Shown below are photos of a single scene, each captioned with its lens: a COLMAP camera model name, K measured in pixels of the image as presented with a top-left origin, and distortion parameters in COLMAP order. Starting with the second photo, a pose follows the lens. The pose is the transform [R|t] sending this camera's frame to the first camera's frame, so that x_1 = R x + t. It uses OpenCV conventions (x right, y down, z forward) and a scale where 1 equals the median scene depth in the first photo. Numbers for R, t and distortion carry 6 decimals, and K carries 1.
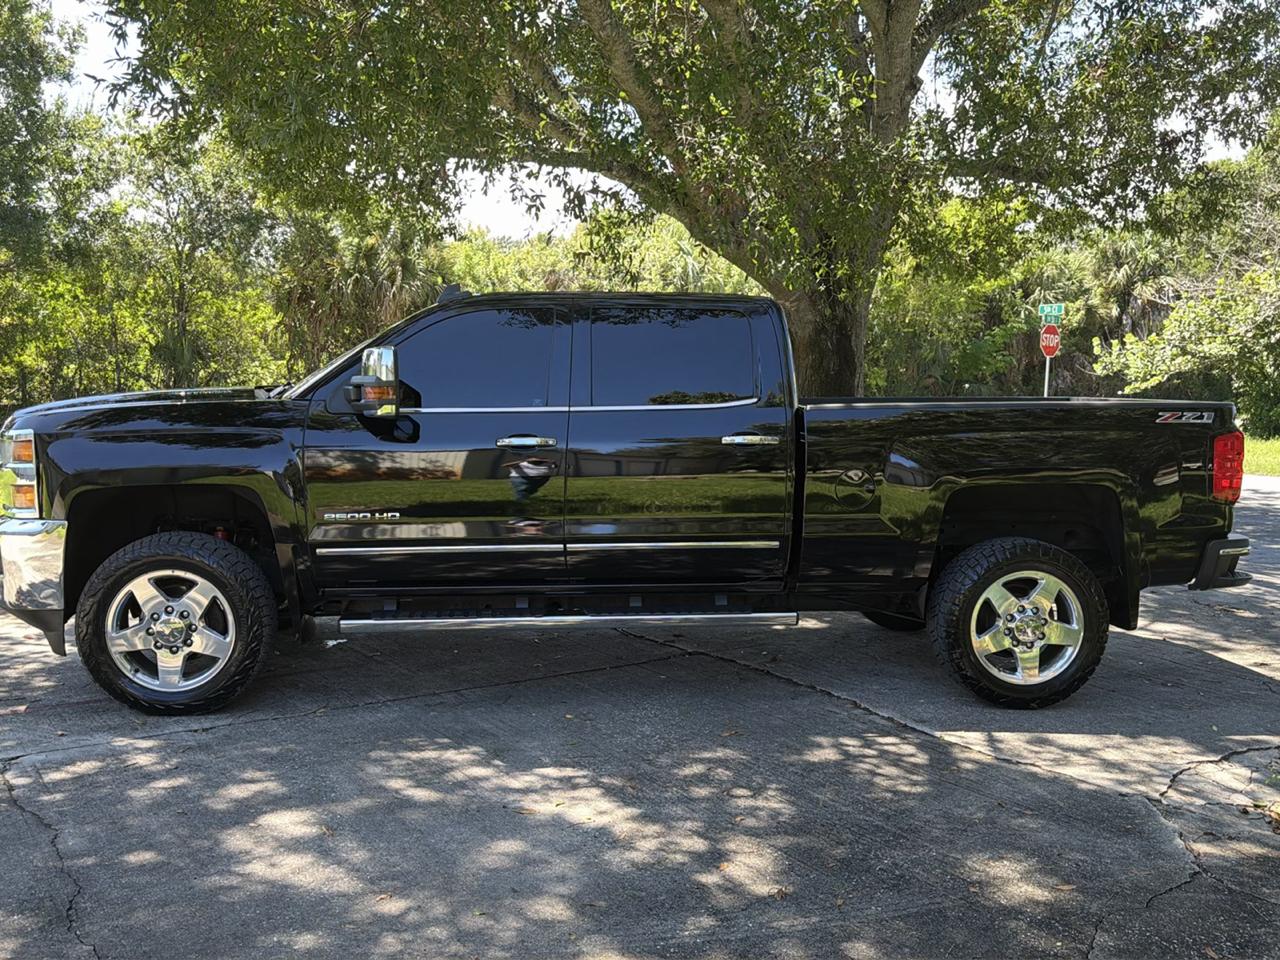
lens RADIAL K [[1140.9, 0, 647.1], [0, 1140.9, 476.2], [0, 0, 1]] dist [0.132721, -0.267706]
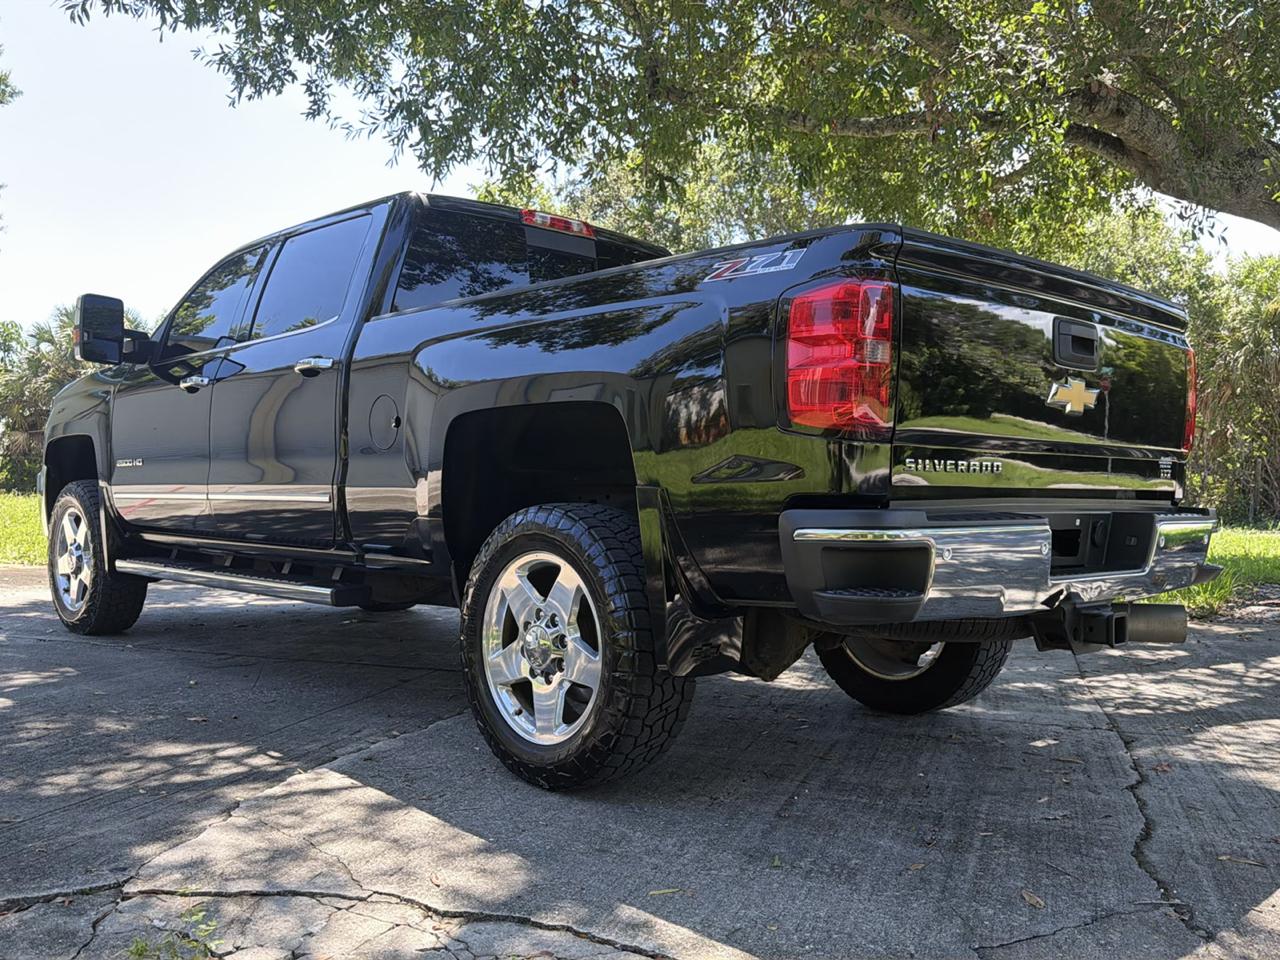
lens RADIAL K [[1140.9, 0, 647.1], [0, 1140.9, 476.2], [0, 0, 1]] dist [0.132721, -0.267706]
pose [[0.623975, -0.004330, -0.781432, 0.956048], [-0.072299, 0.995376, -0.063246, 0.087933], [0.778092, 0.095960, 0.620777, 0.764553]]
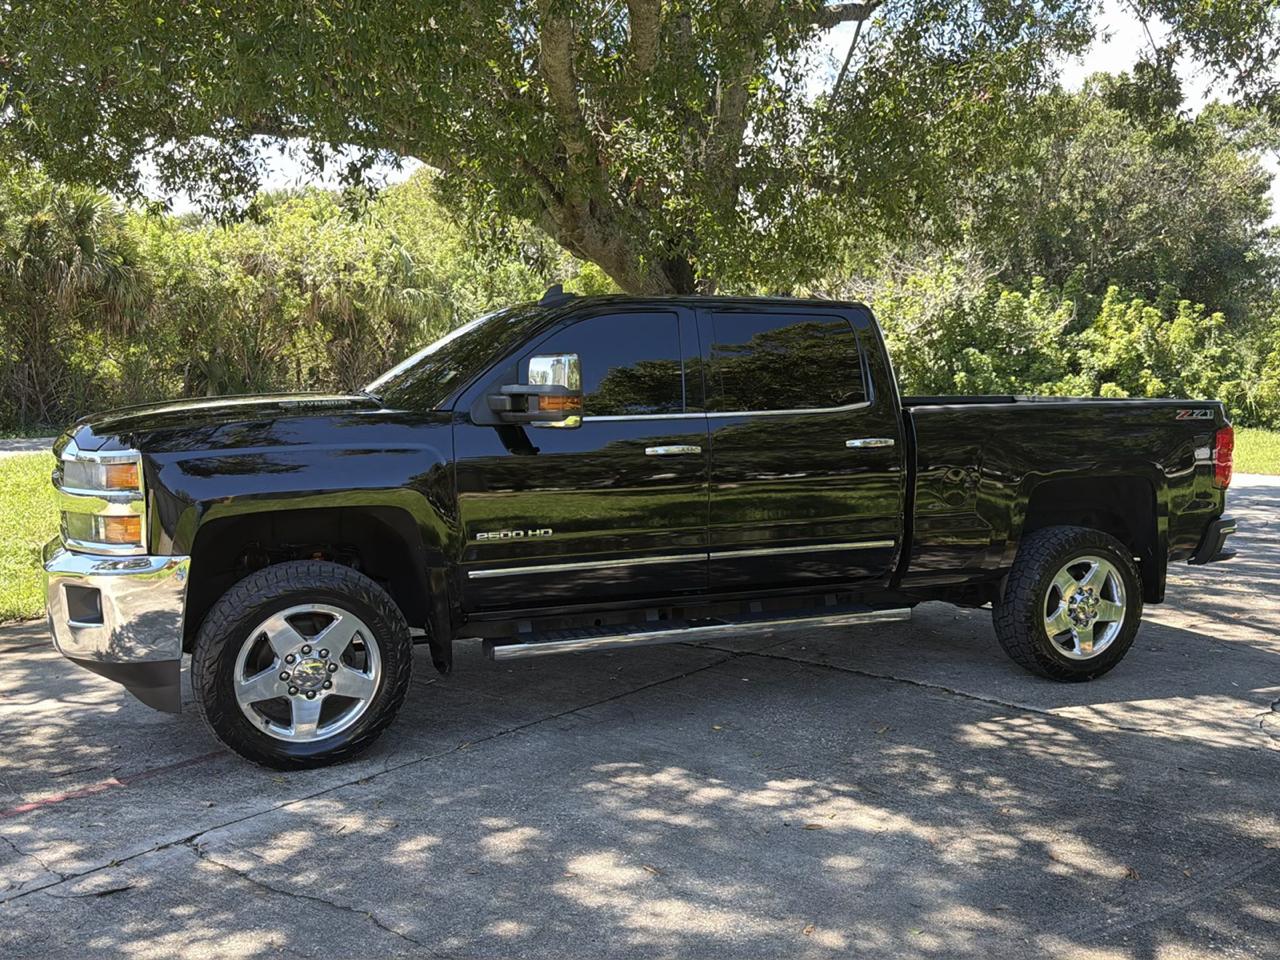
lens RADIAL K [[1140.9, 0, 647.1], [0, 1140.9, 476.2], [0, 0, 1]] dist [0.132721, -0.267706]
pose [[0.952920, -0.030471, 0.301688, -0.456124], [0.028074, 0.999530, 0.012277, -0.022141], [-0.301920, -0.003229, 0.953328, 0.087666]]
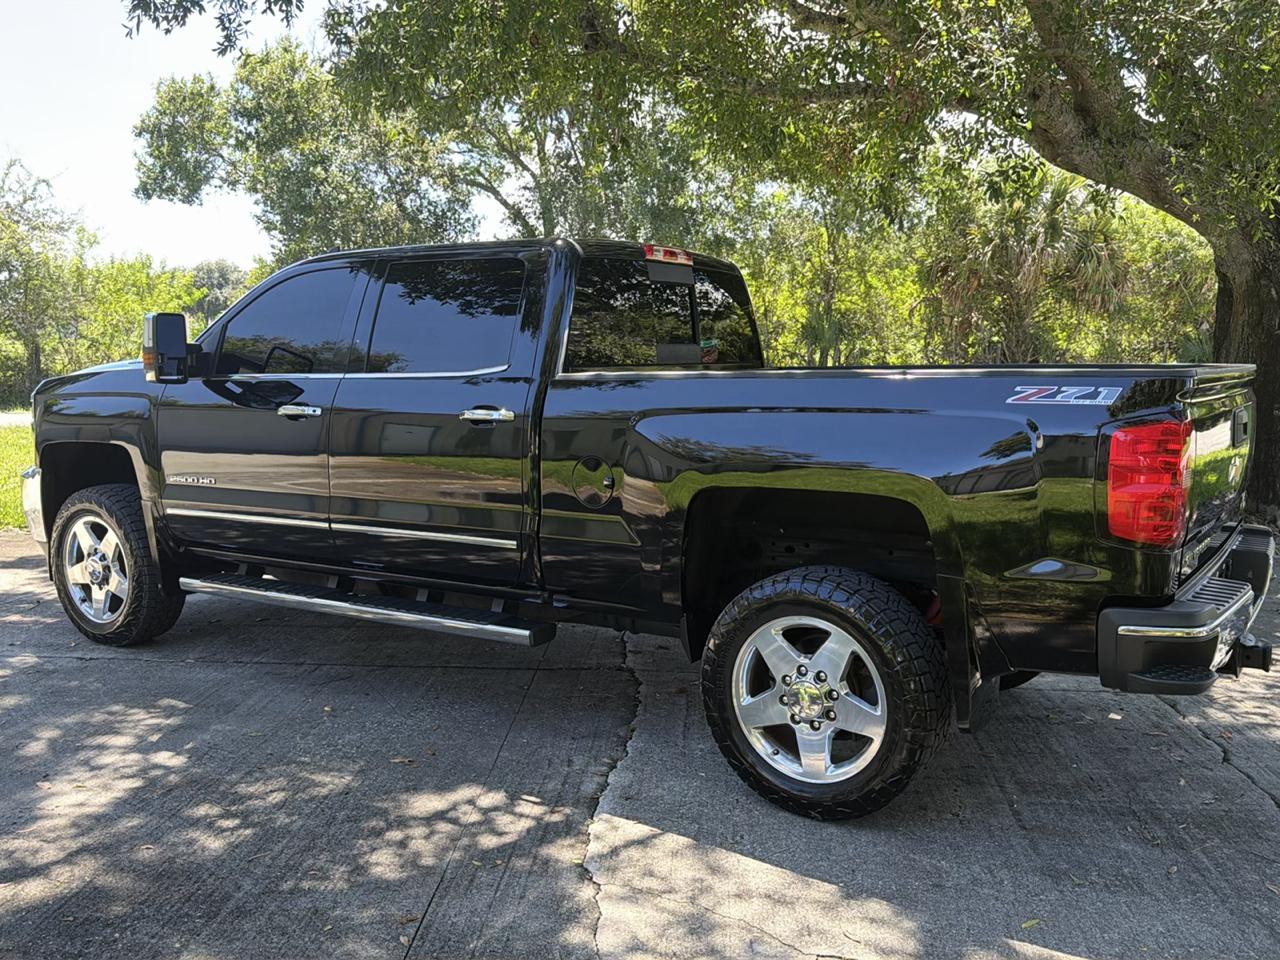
lens RADIAL K [[1140.9, 0, 647.1], [0, 1140.9, 476.2], [0, 0, 1]] dist [0.132721, -0.267706]
pose [[0.785817, 0.055841, -0.615934, 0.766989], [-0.041221, 0.998430, 0.037927, -0.026540], [0.617084, -0.004414, 0.786885, 0.465976]]
